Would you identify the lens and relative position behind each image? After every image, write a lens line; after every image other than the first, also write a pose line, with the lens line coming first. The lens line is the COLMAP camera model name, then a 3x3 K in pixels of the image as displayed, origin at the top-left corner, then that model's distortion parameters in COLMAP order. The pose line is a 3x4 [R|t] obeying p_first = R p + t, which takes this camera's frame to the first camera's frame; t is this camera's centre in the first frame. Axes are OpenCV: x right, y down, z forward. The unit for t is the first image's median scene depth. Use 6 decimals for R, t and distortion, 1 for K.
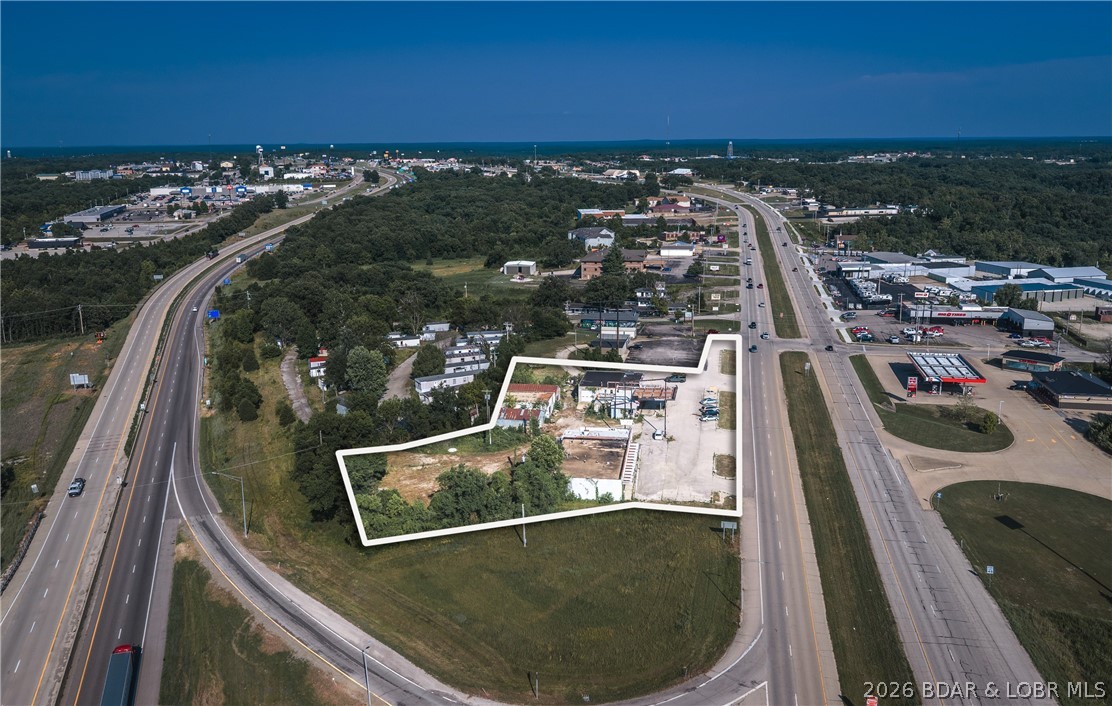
lens RADIAL K [[931.5, 0, 556.0], [0, 931.5, 346.1], [0, 0, 1]] dist [0.013040, -0.015982]
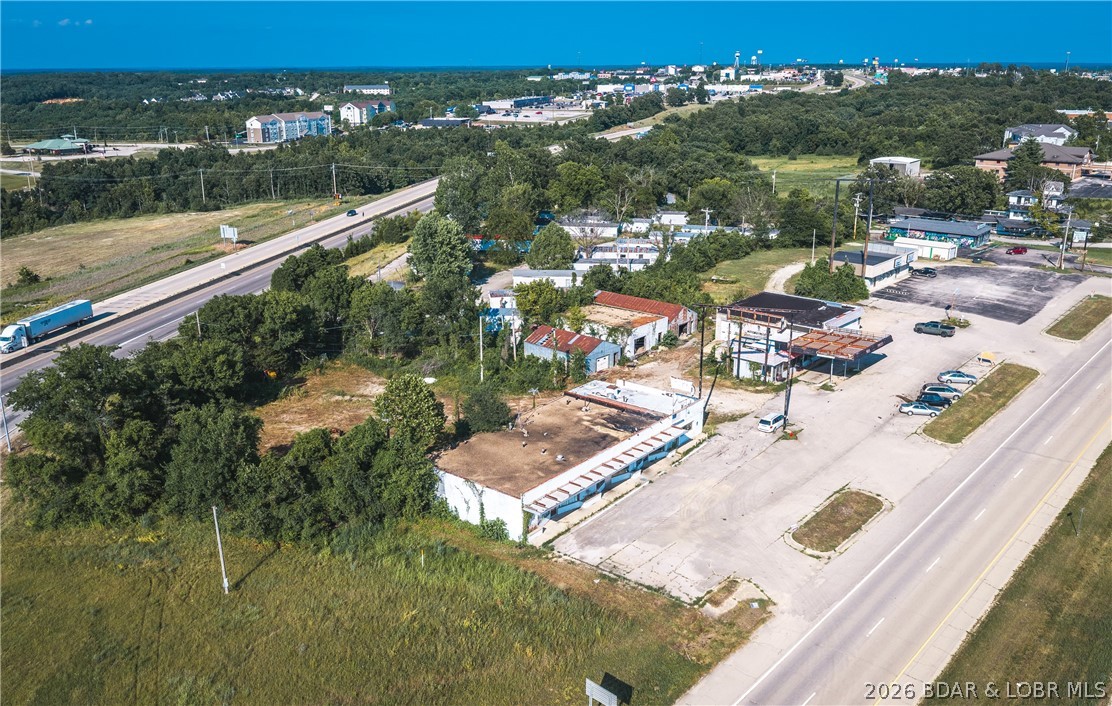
lens RADIAL K [[931.5, 0, 556.0], [0, 931.5, 346.1], [0, 0, 1]] dist [0.013040, -0.015982]
pose [[0.859149, 0.152719, -0.488405, 0.166498], [-0.114257, 0.987583, 0.107818, 0.009903], [0.498806, -0.036828, 0.865931, 0.344578]]
